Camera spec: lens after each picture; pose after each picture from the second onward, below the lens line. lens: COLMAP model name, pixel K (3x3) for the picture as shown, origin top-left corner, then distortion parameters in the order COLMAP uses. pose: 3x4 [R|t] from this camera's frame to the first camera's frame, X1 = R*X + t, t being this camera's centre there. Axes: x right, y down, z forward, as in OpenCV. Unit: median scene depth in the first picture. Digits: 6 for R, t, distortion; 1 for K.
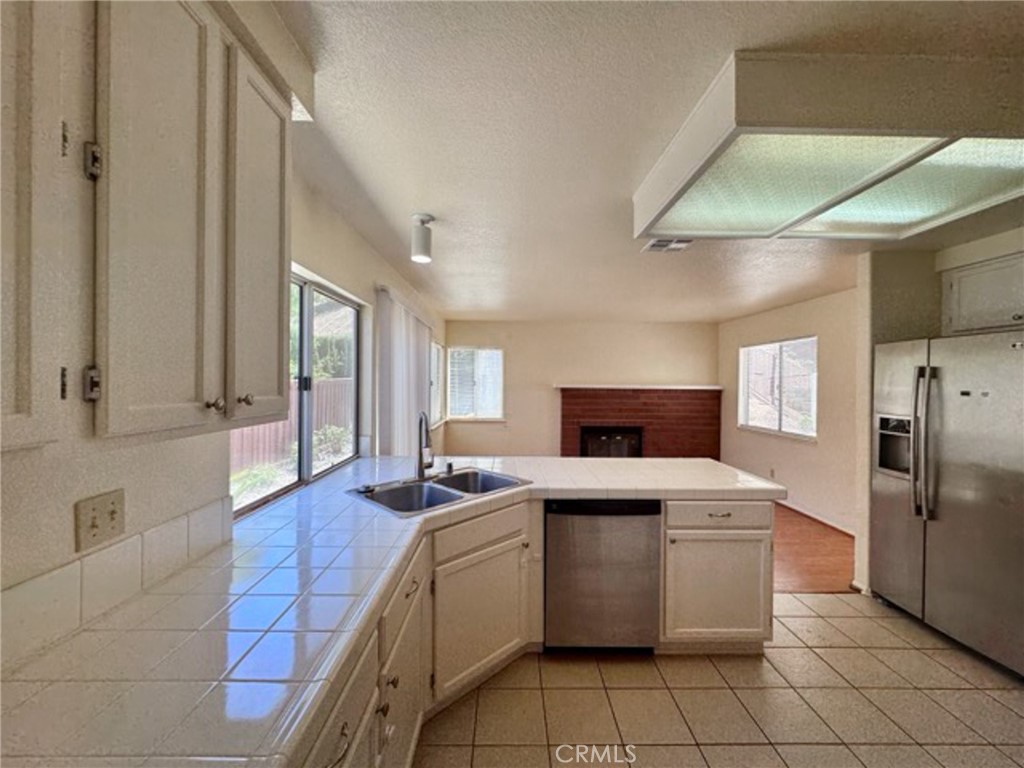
lens RADIAL K [[409.6, 0, 510.3], [0, 409.6, 384.5], [0, 0, 1]] dist [-0.002689, -0.000088]
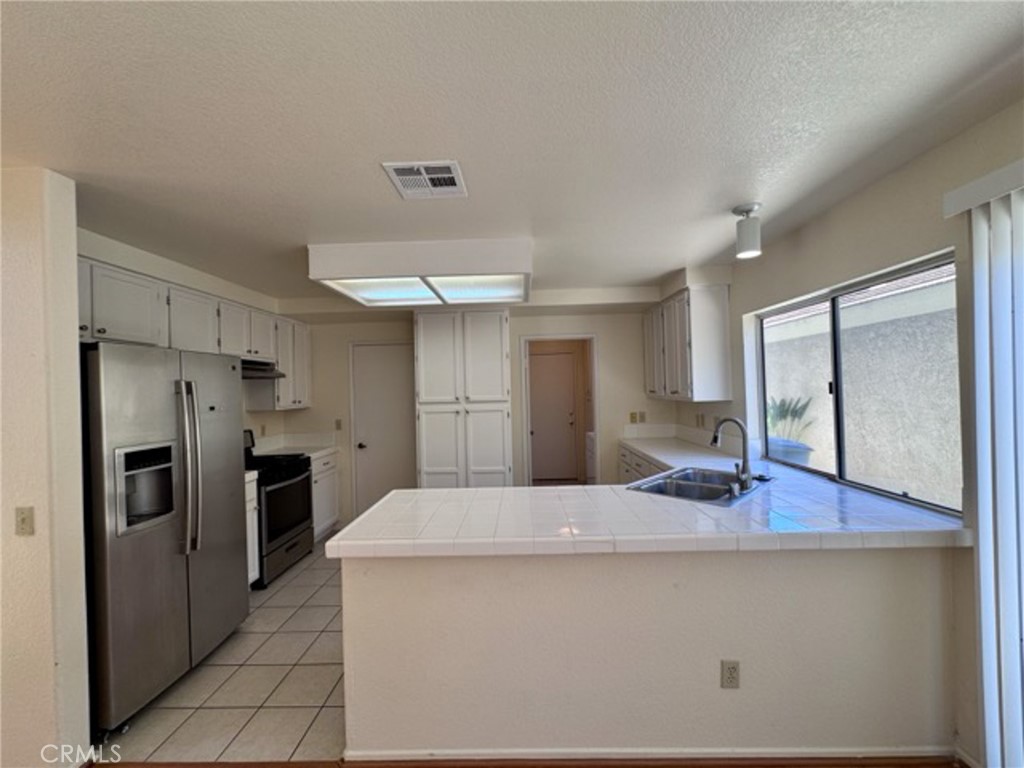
lens RADIAL K [[409.6, 0, 510.3], [0, 409.6, 384.5], [0, 0, 1]] dist [-0.002689, -0.000088]
pose [[-0.998932, 0.017893, 0.042604, 0.105538], [0.017929, 0.999839, 0.000465, -0.009157], [-0.042589, 0.001228, -0.999092, 0.711048]]
